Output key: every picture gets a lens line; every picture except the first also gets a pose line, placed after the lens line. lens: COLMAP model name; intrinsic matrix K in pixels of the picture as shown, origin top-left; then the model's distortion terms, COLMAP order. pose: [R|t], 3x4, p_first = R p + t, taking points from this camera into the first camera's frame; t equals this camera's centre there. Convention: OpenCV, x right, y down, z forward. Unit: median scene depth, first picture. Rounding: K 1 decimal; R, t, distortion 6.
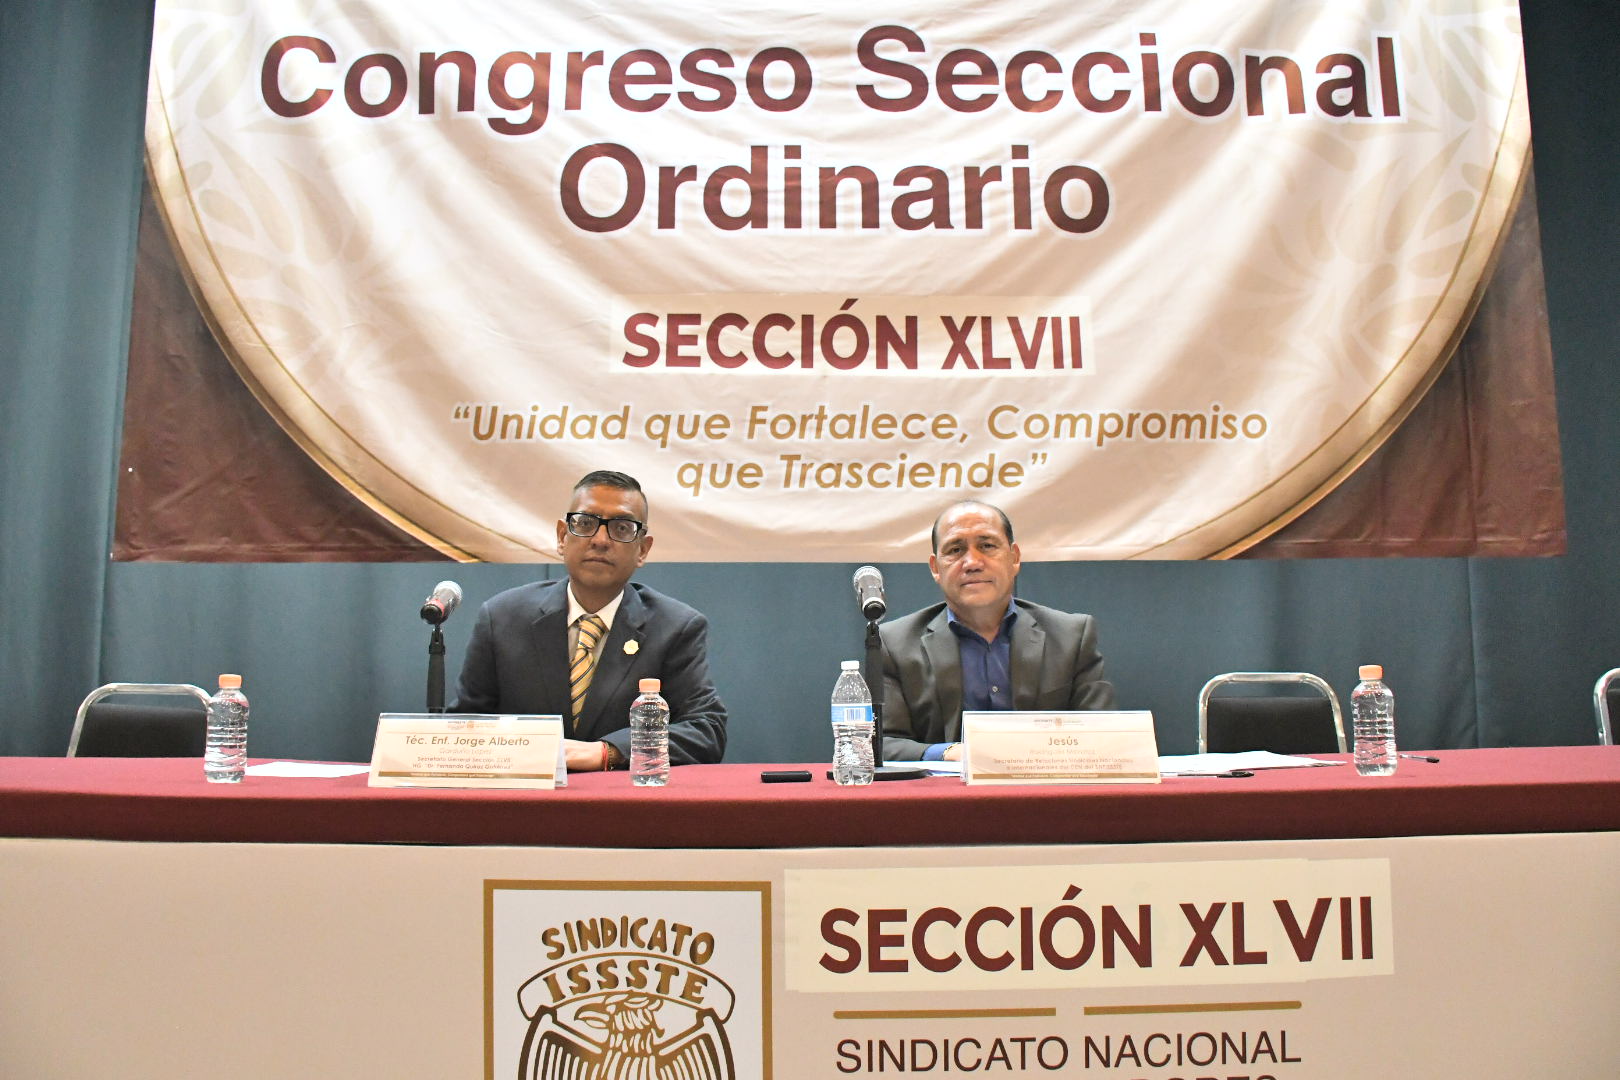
lens RADIAL K [[1261.5, 0, 798.6], [0, 1261.5, 537.4], [0, 0, 1]] dist [-0.146539, 0.102723]
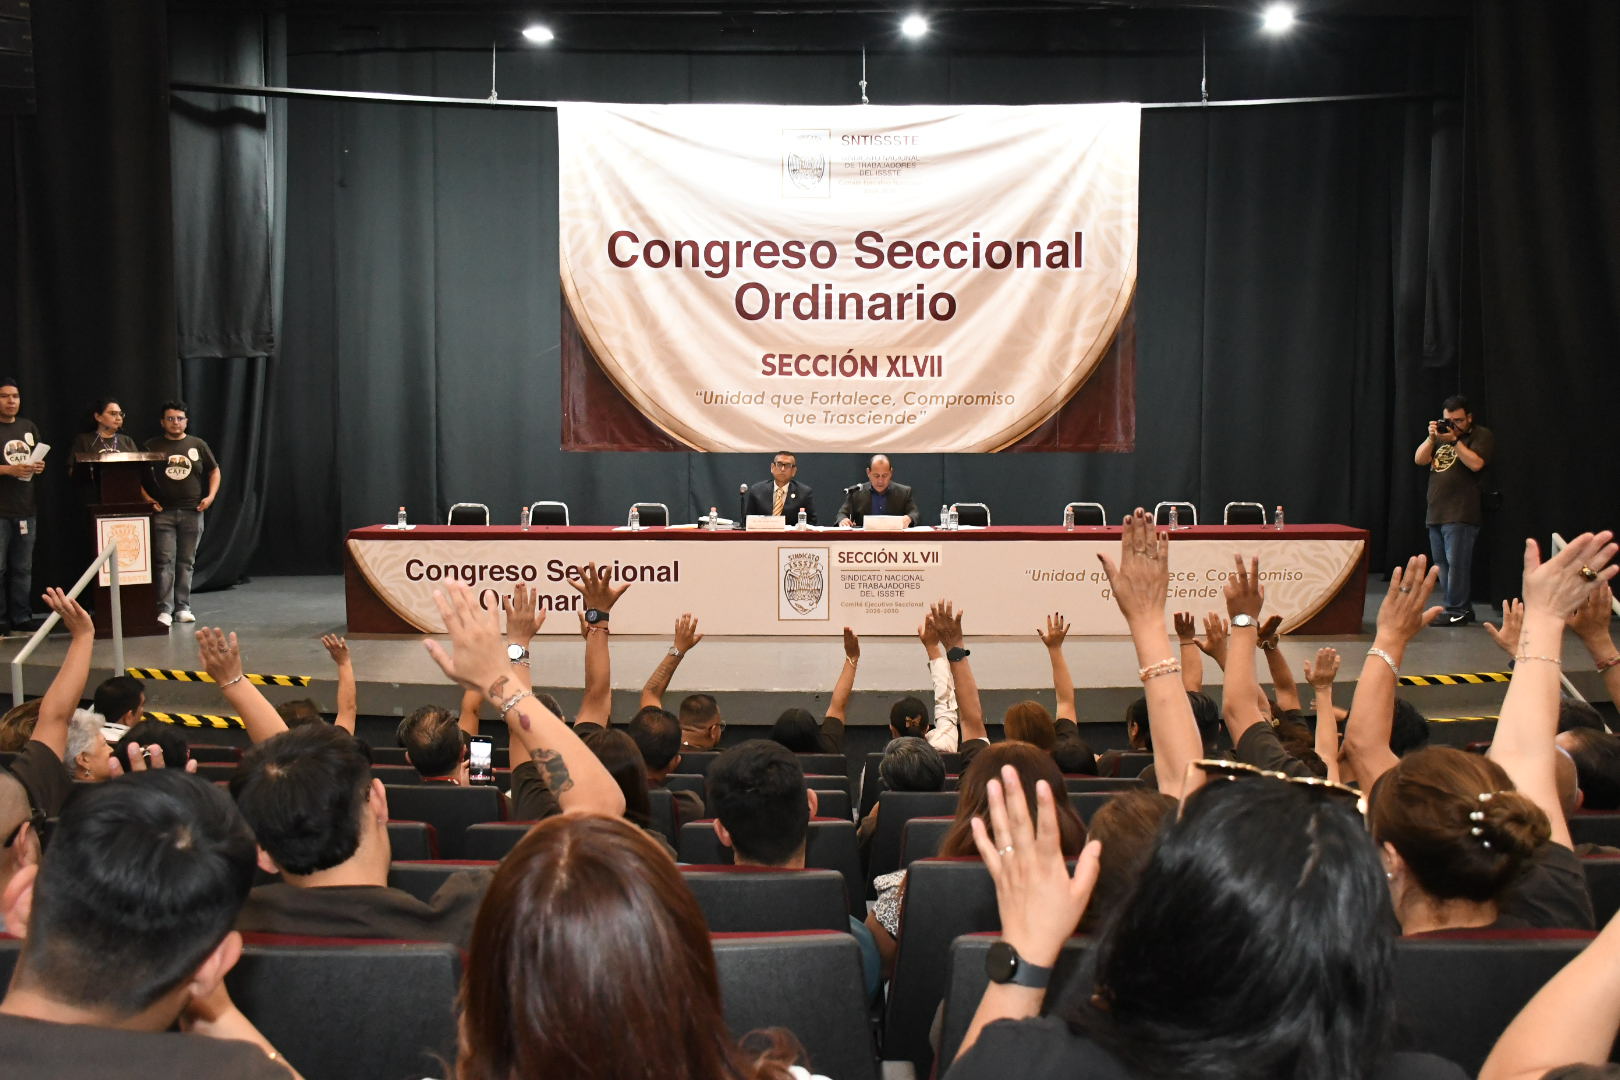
lens RADIAL K [[1557.9, 0, 789.1], [0, 1557.9, 548.0], [0, 0, 1]] dist [-0.027510, 0.000000]
pose [[0.999921, 0.006046, -0.010985, -0.047030], [-0.003926, 0.982983, 0.183654, -0.372102], [0.011908, -0.183596, 0.982930, -2.179190]]
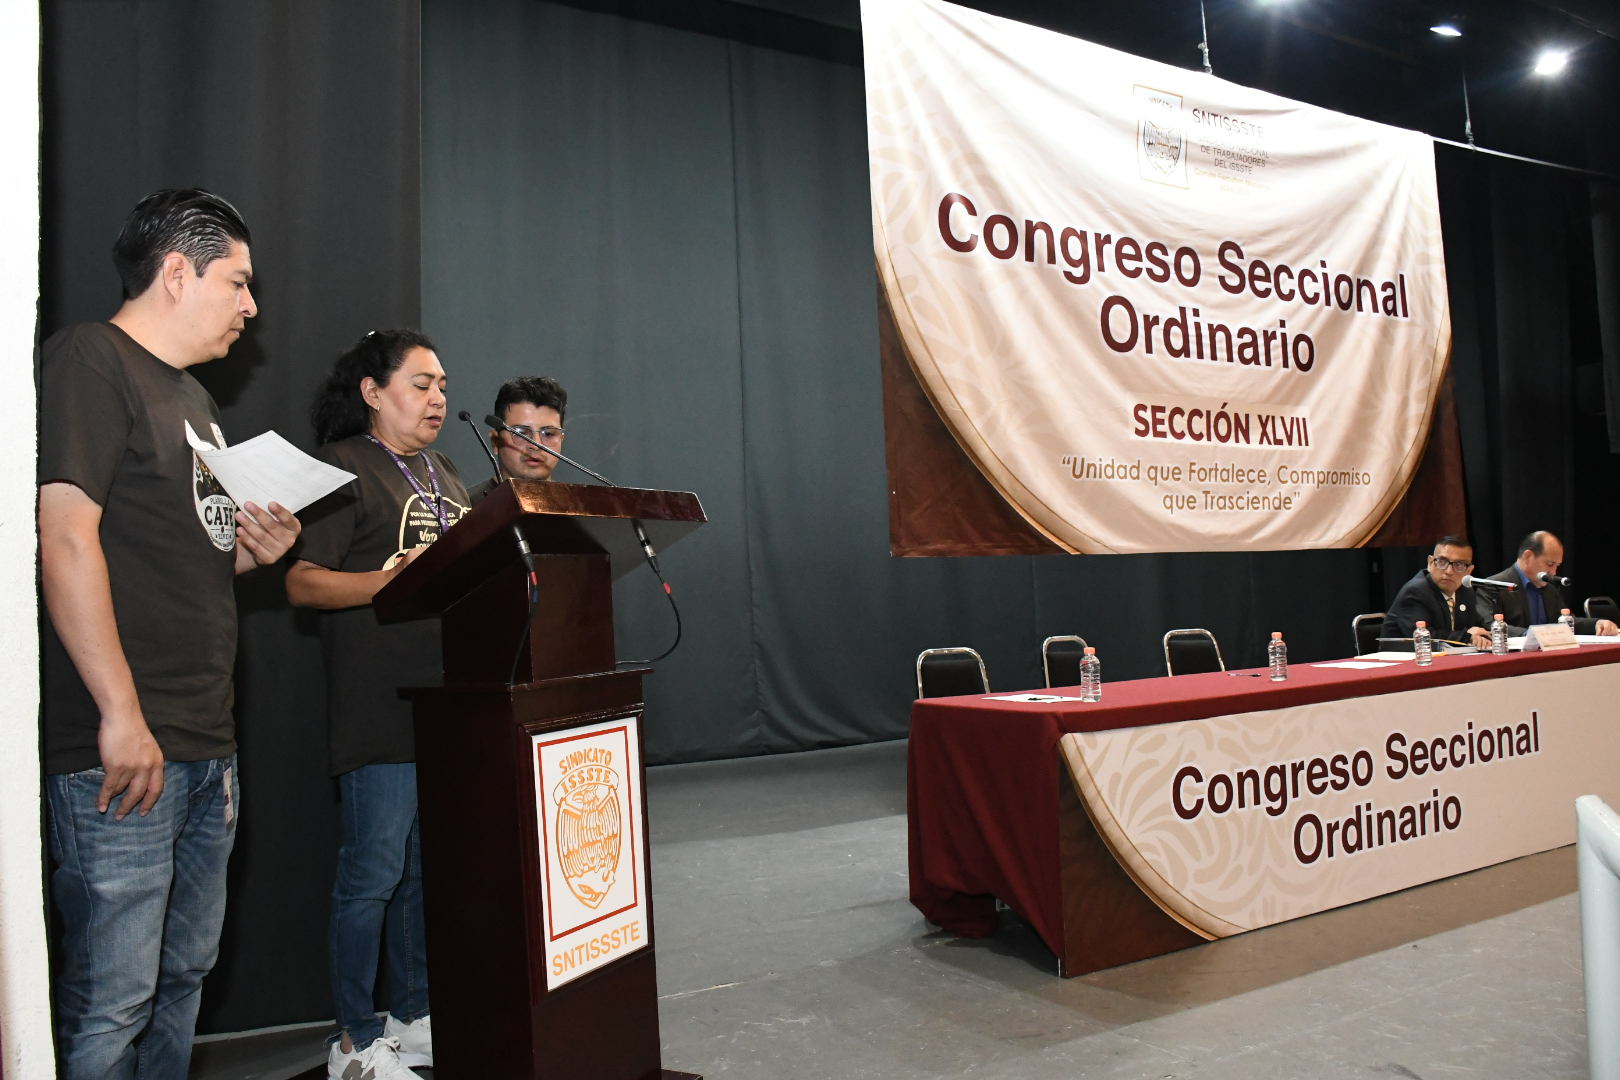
lens RADIAL K [[1261.5, 0, 785.5], [0, 1261.5, 557.5], [0, 0, 1]] dist [-0.146539, 0.102723]
pose [[0.866807, -0.014959, 0.498419, -1.370791], [-0.014429, 0.998379, 0.055058, -0.058735], [-0.498435, -0.054916, 0.865186, -0.215763]]
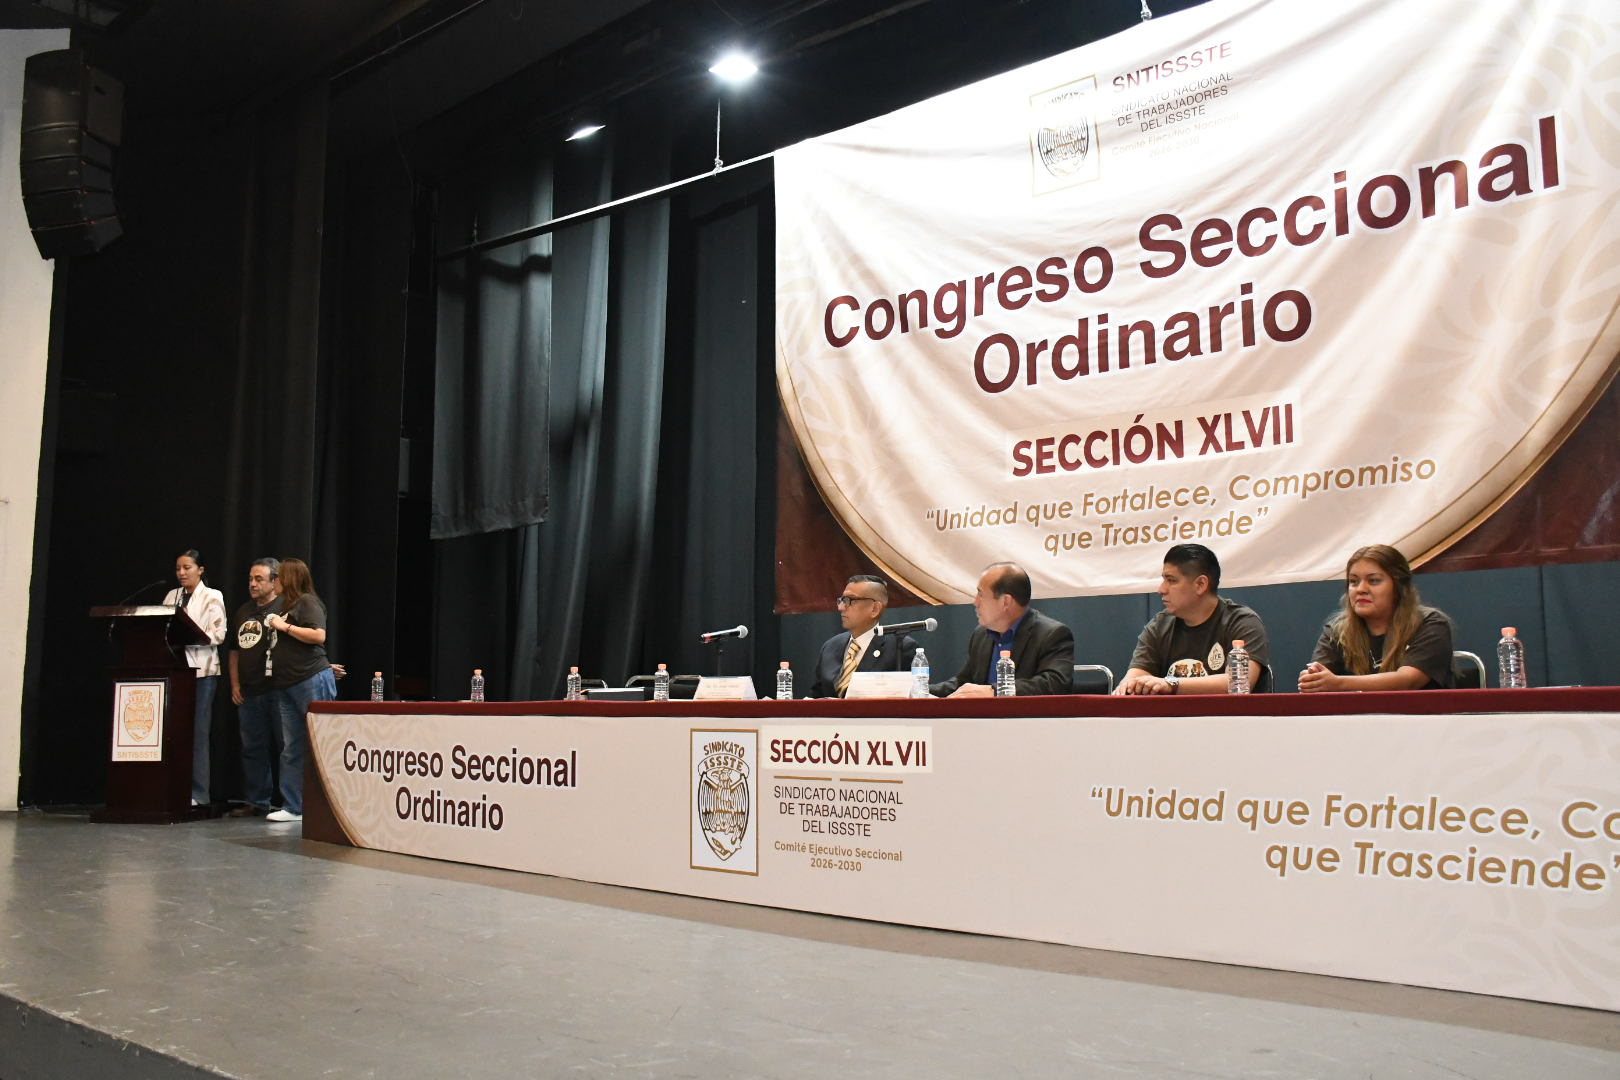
lens RADIAL K [[1373.1, 0, 798.3], [0, 1373.1, 550.1], [0, 0, 1]] dist [-0.110262, 0.117730]
pose [[0.739168, -0.073108, -0.669542, 0.807802], [0.073006, 0.996931, -0.028258, -0.014636], [0.669553, -0.027993, 0.742237, -0.467507]]
